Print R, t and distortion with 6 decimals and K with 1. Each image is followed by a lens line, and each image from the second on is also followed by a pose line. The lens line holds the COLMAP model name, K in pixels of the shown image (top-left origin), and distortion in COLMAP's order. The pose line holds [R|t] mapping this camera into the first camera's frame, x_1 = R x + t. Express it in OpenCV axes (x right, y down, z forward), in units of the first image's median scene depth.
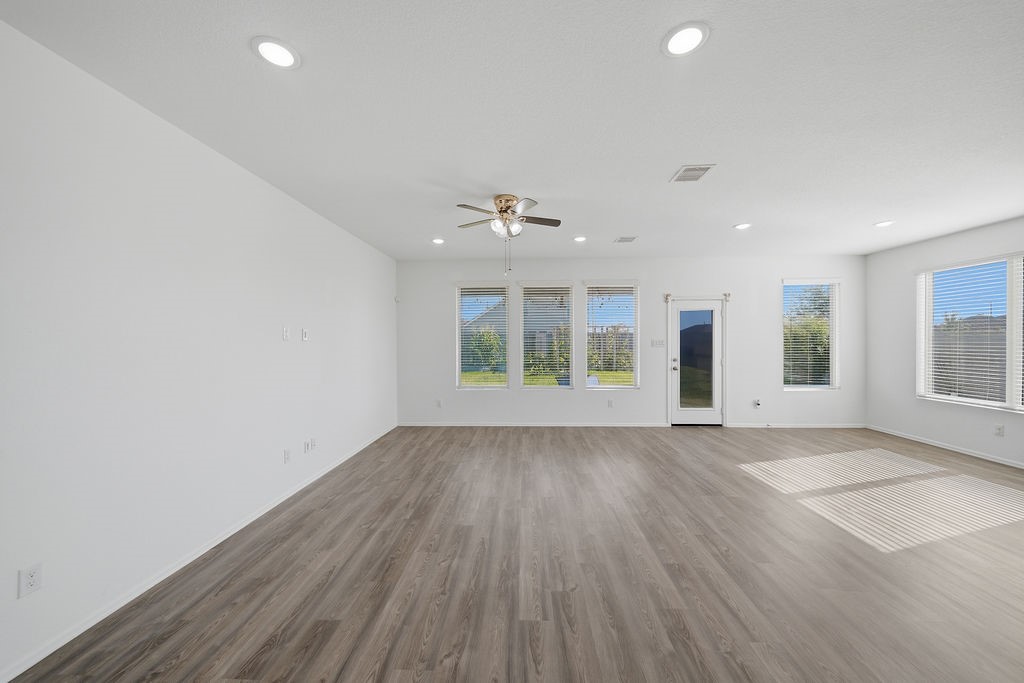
lens RADIAL K [[362.0, 0, 512.0], [0, 362.0, 341.5], [0, 0, 1]] dist [-0.004584, -0.000156]
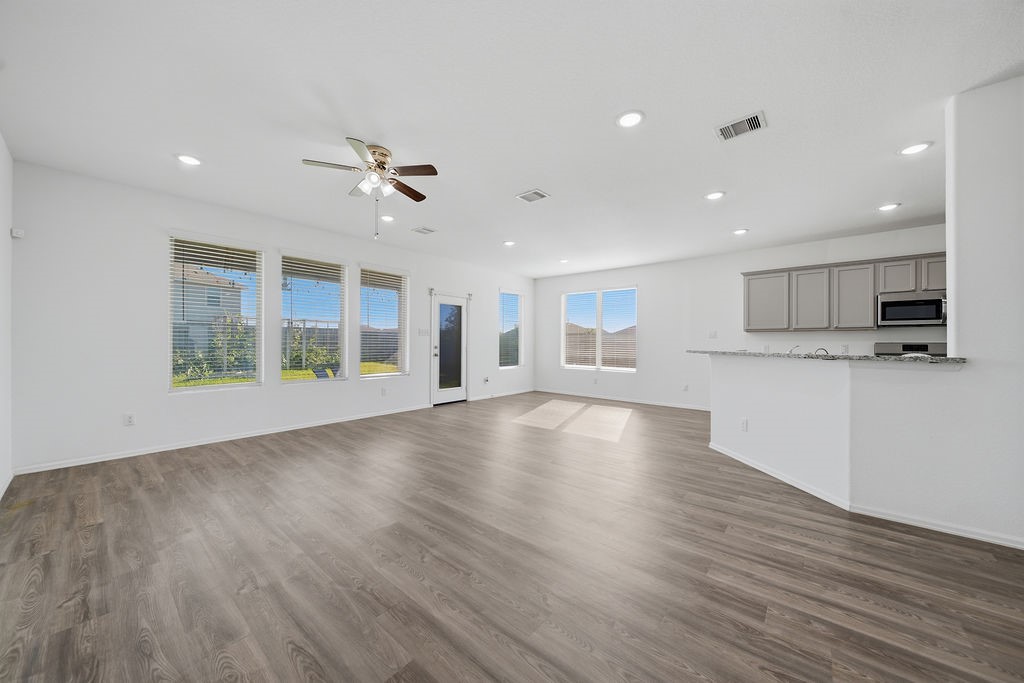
lens RADIAL K [[362.0, 0, 512.0], [0, 362.0, 341.5], [0, 0, 1]] dist [-0.004584, -0.000156]
pose [[0.616013, 0.010447, 0.787667, -0.301057], [-0.007754, 0.999944, -0.007197, 0.040386], [-0.787698, -0.001674, 0.616060, 0.124120]]
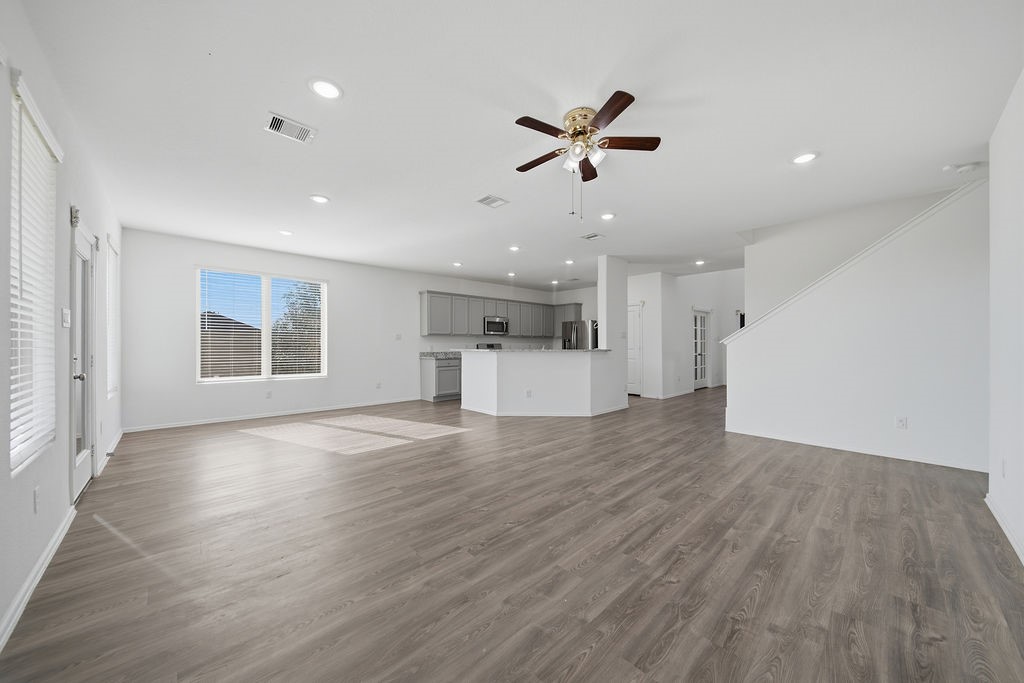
lens RADIAL K [[362.0, 0, 512.0], [0, 362.0, 341.5], [0, 0, 1]] dist [-0.004584, -0.000156]
pose [[-0.715730, 0.009187, 0.698317, -0.255596], [0.002905, 0.999944, -0.010178, 0.037983], [-0.698371, -0.005256, -0.715716, 0.976677]]
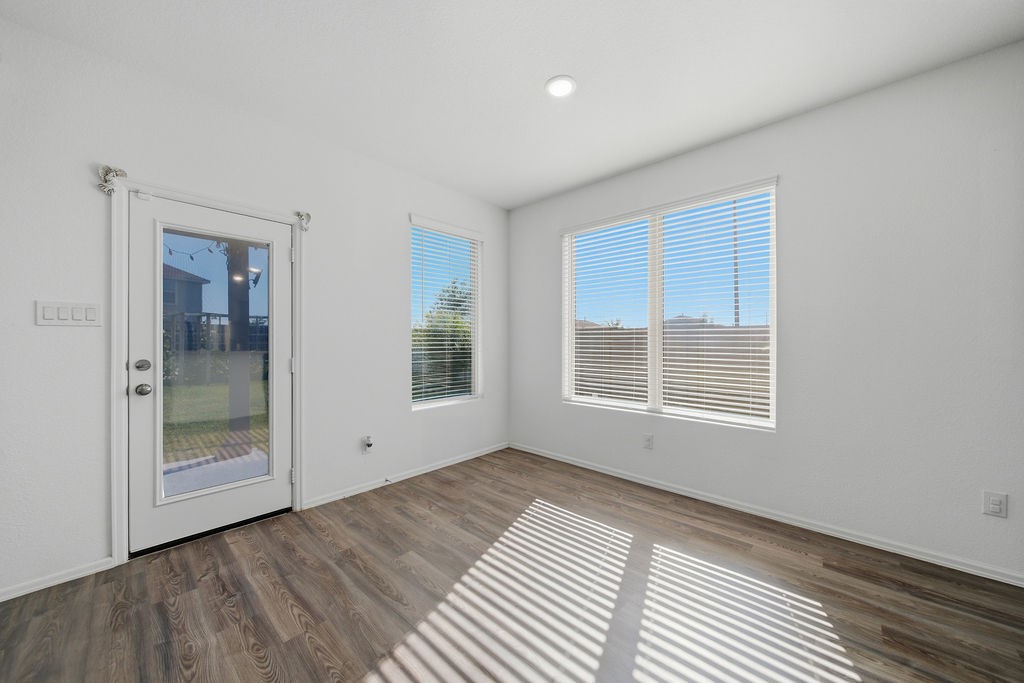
lens RADIAL K [[362.0, 0, 512.0], [0, 362.0, 341.5], [0, 0, 1]] dist [-0.004584, -0.000156]
pose [[0.648200, 0.003993, 0.761459, 0.431491], [-0.001257, 0.999990, -0.004174, 0.029851], [-0.761469, 0.001749, 0.648199, 0.523137]]
